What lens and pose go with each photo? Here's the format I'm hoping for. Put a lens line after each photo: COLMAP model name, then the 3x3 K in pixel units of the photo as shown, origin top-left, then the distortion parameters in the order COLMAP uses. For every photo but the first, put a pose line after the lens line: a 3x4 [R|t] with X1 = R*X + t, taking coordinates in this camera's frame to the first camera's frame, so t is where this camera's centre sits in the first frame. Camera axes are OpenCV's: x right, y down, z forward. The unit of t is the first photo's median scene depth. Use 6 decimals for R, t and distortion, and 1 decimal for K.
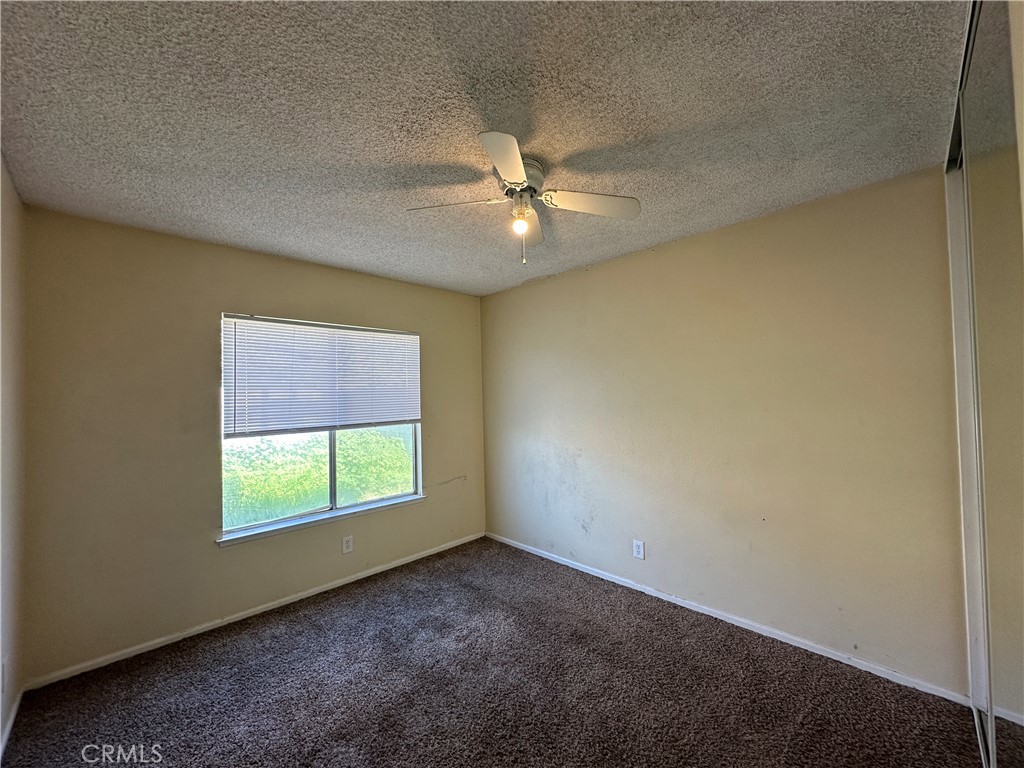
lens RADIAL K [[407.4, 0, 510.9], [0, 407.4, 385.0], [0, 0, 1]] dist [-0.003065, 0.000041]
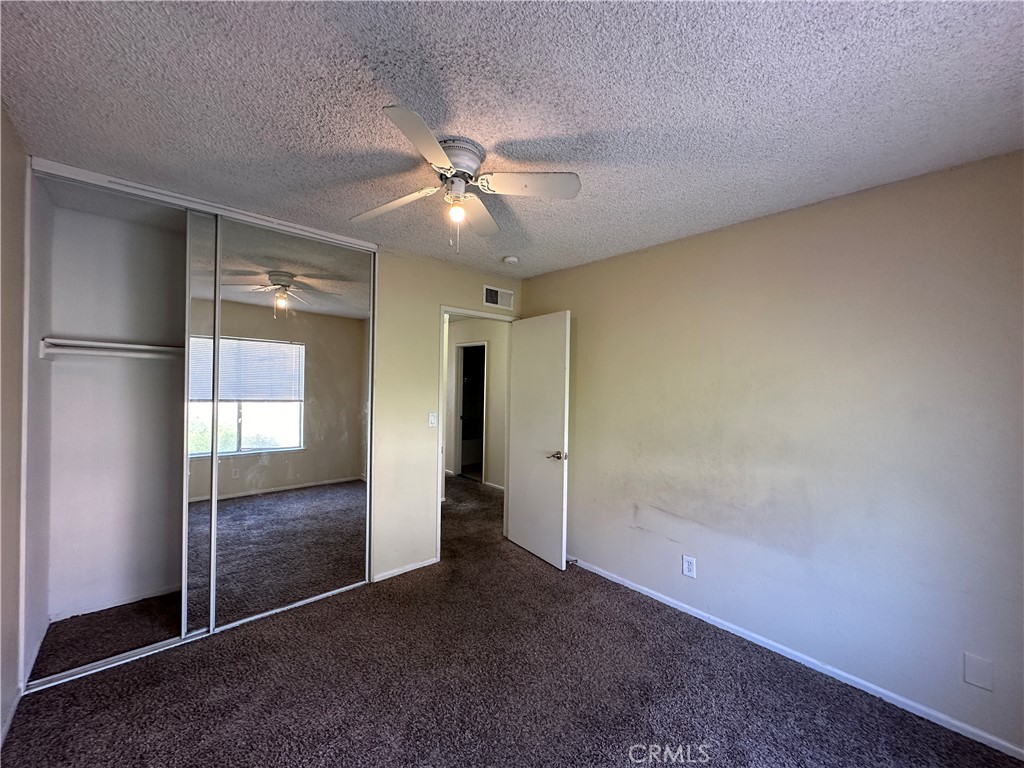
lens RADIAL K [[407.4, 0, 510.9], [0, 407.4, 385.0], [0, 0, 1]] dist [-0.003065, 0.000041]
pose [[-0.998839, 0.003044, 0.048068, -0.095437], [0.001625, 0.999562, -0.029534, 0.026629], [-0.048137, -0.029421, -0.998407, 1.274628]]
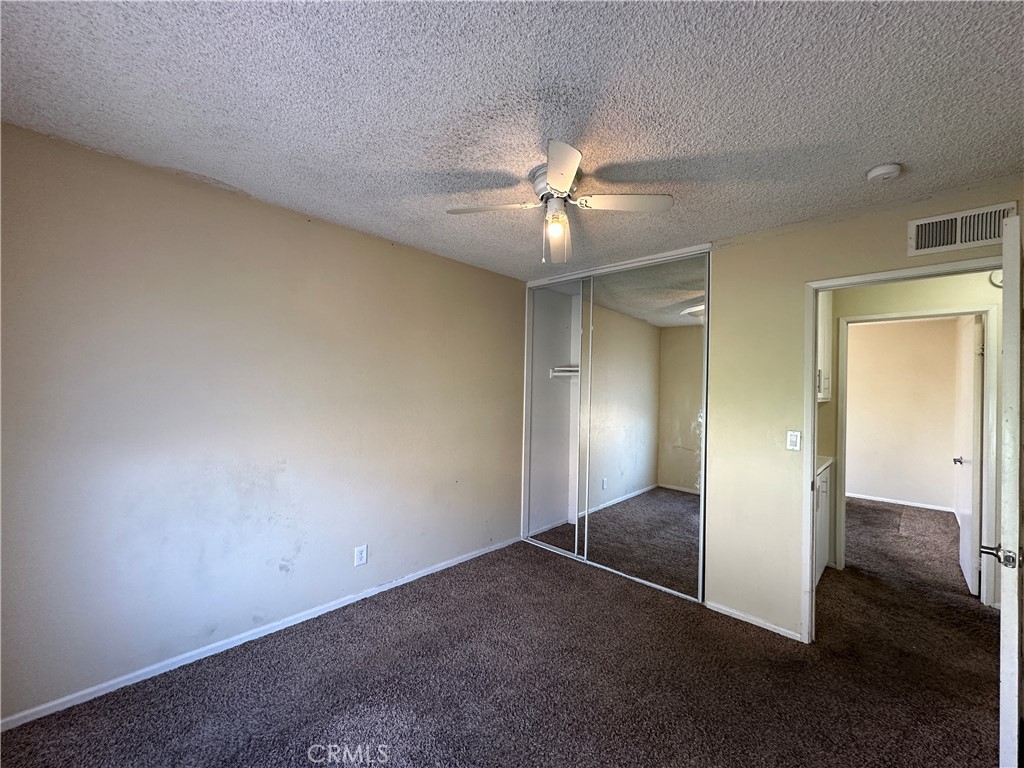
lens RADIAL K [[407.4, 0, 510.9], [0, 407.4, 385.0], [0, 0, 1]] dist [-0.003065, 0.000041]
pose [[-0.027805, 0.028720, 0.999201, -0.662242], [-0.050169, 0.998287, -0.030090, 0.029807], [-0.998354, -0.050965, -0.026316, 0.739118]]
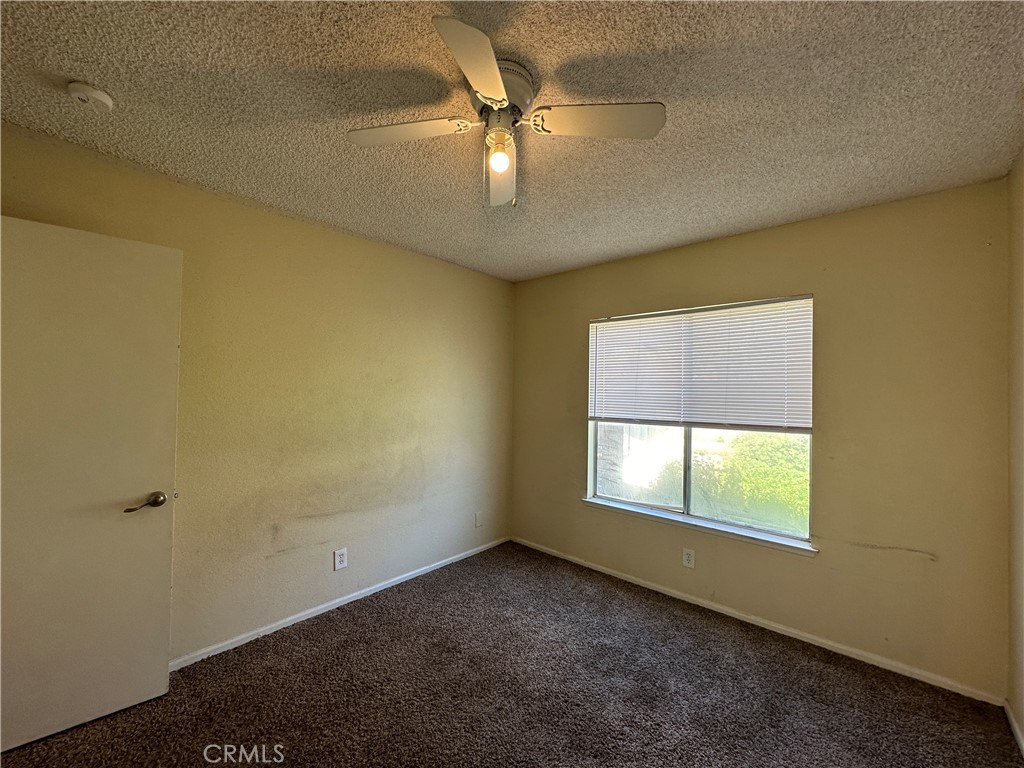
lens RADIAL K [[407.4, 0, 510.9], [0, 407.4, 385.0], [0, 0, 1]] dist [-0.003065, 0.000041]
pose [[0.070878, 0.012034, -0.997412, 0.503860], [0.006223, 0.999902, 0.012506, 0.005521], [0.997466, -0.007093, 0.070796, 0.634351]]
